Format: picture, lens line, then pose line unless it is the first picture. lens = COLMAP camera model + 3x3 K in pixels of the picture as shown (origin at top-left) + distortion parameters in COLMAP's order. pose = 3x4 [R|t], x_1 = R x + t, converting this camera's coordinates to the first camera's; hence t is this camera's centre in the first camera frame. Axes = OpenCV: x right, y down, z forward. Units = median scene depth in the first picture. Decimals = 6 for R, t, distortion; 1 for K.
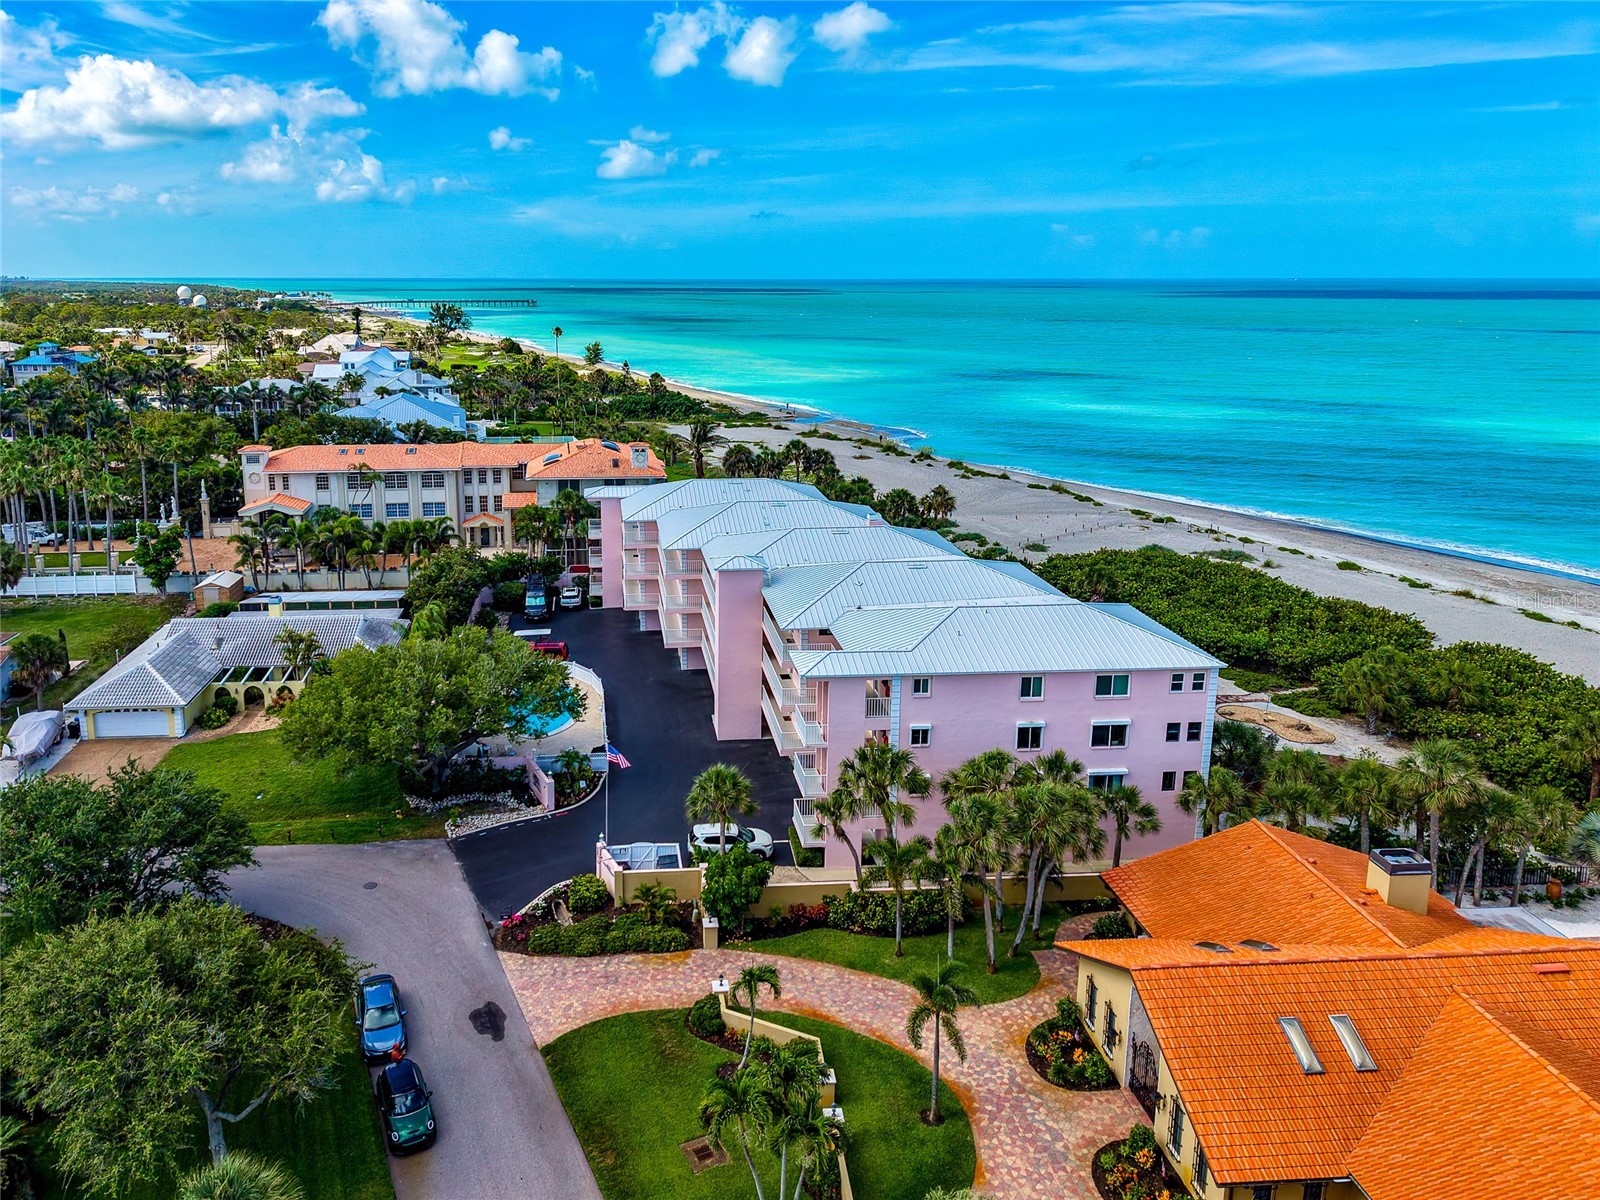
lens RADIAL K [[1072.7, 0, 796.6], [0, 1072.7, 587.1], [0, 0, 1]] dist [0.039130, -0.041821]
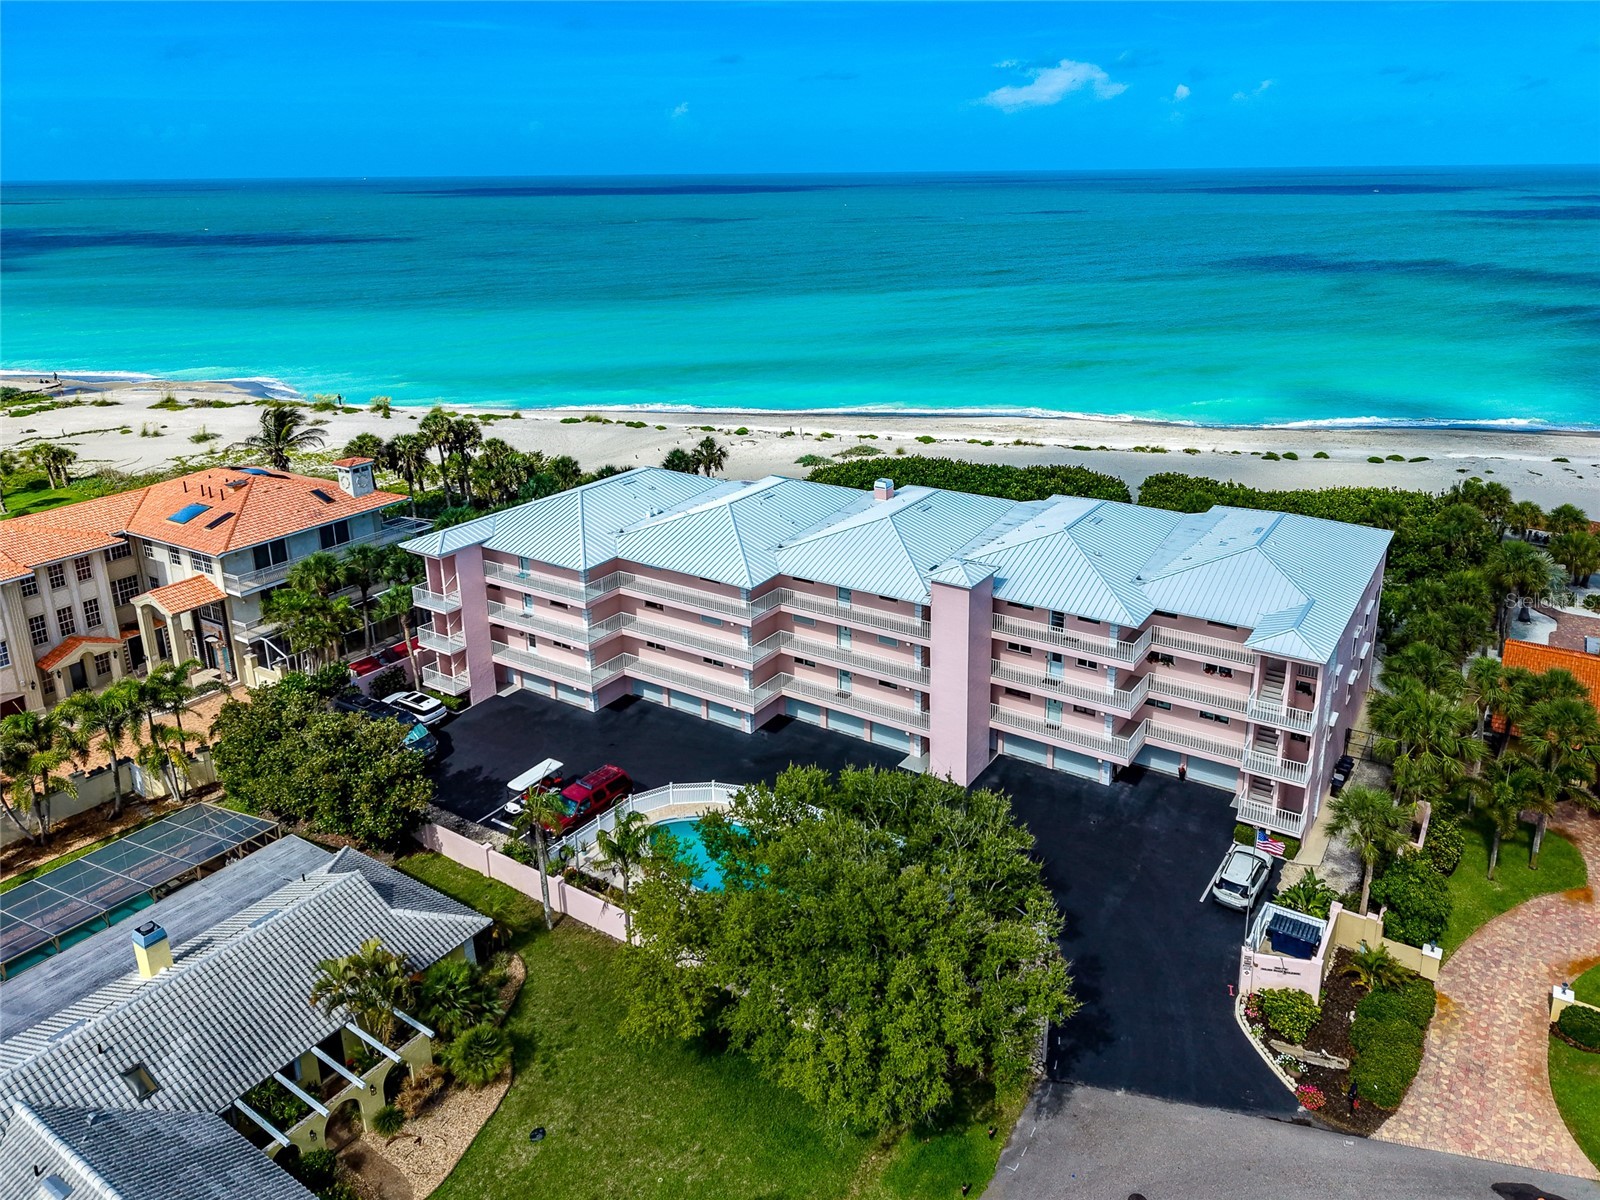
lens RADIAL K [[1072.7, 0, 806.4], [0, 1072.7, 592.9], [0, 0, 1]] dist [0.039130, -0.041821]
pose [[0.636286, -0.290861, 0.714521, -0.440229], [0.224300, 0.955939, 0.189395, -0.112189], [-0.738126, 0.039757, 0.673491, 0.363713]]
